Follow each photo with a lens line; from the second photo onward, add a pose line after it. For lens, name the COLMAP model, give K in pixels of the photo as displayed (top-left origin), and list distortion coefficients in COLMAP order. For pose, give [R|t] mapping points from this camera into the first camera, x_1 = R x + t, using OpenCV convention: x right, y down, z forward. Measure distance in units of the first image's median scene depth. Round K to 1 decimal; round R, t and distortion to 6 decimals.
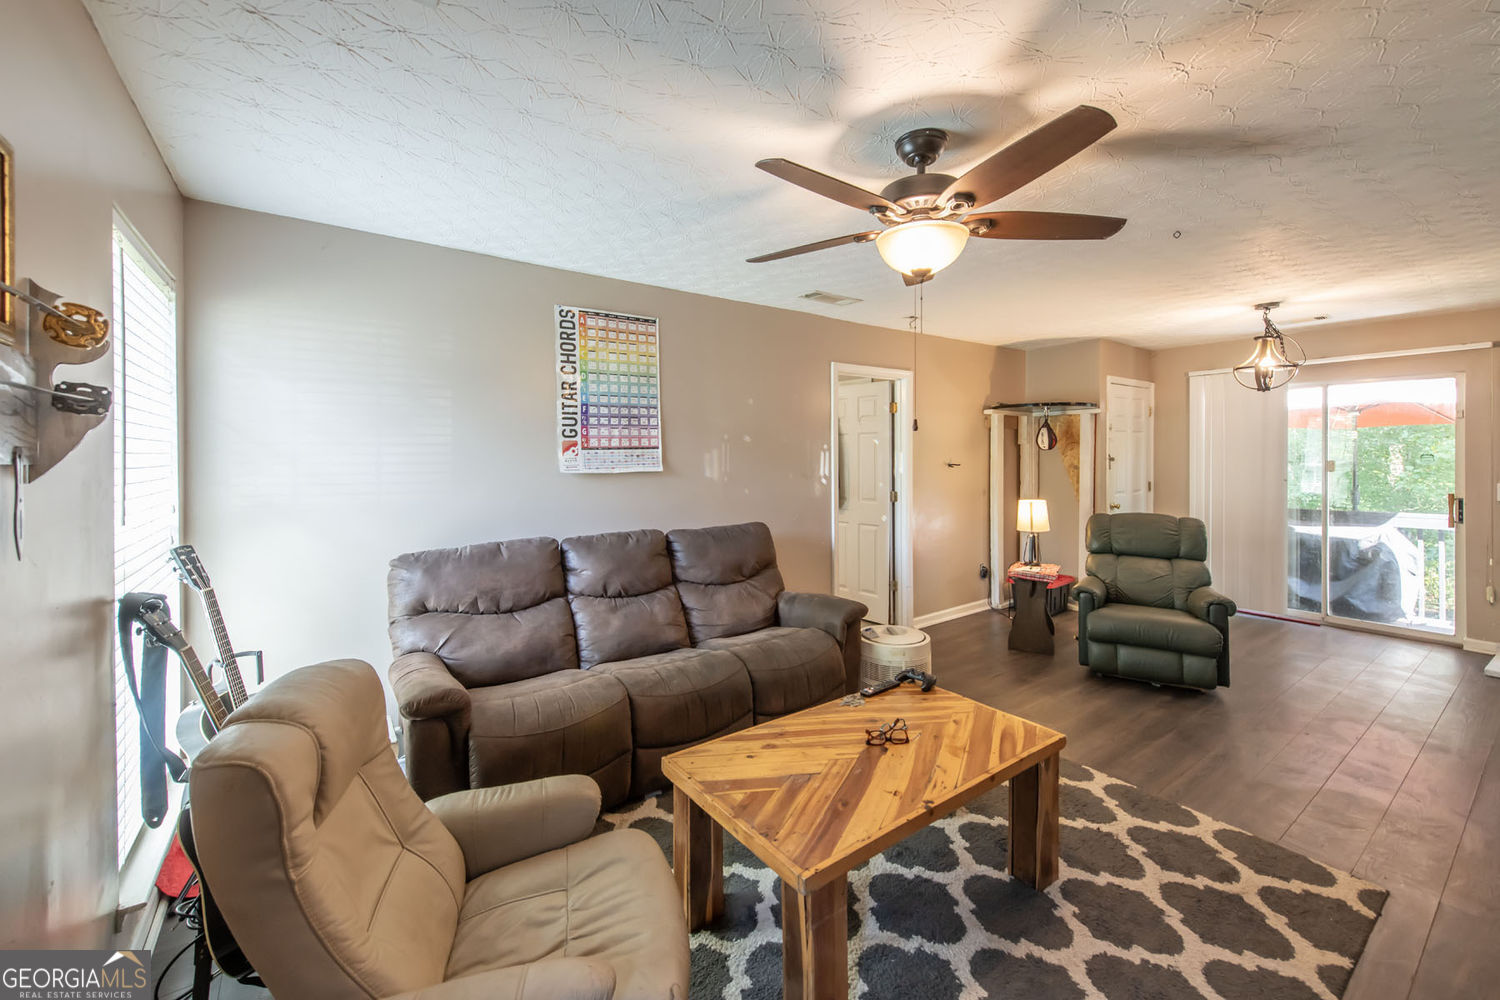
lens RADIAL K [[613.8, 0, 752.3], [0, 613.8, 463.2], [0, 0, 1]] dist [-0.003477, -0.000680]
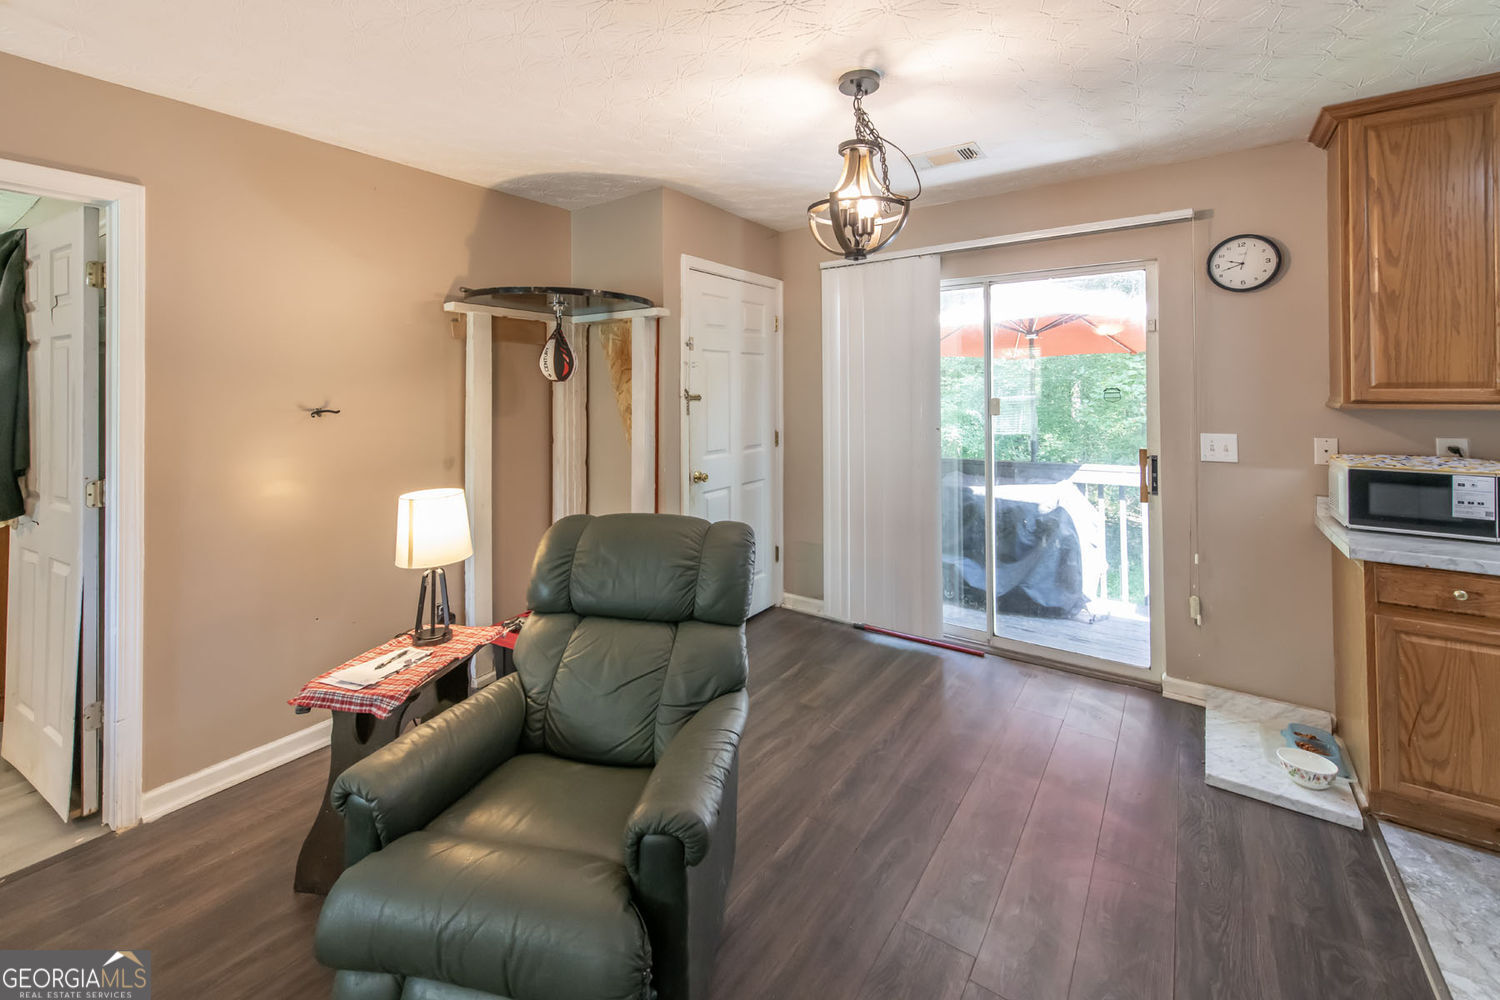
lens RADIAL K [[618.2, 0, 742.5], [0, 618.2, 392.1], [0, 0, 1]] dist [0.009775, -0.000488]
pose [[0.949963, -0.002585, 0.312353, 0.453189], [0.006809, 0.999899, -0.012436, -0.003779], [-0.312289, 0.013940, 0.949885, 0.427112]]
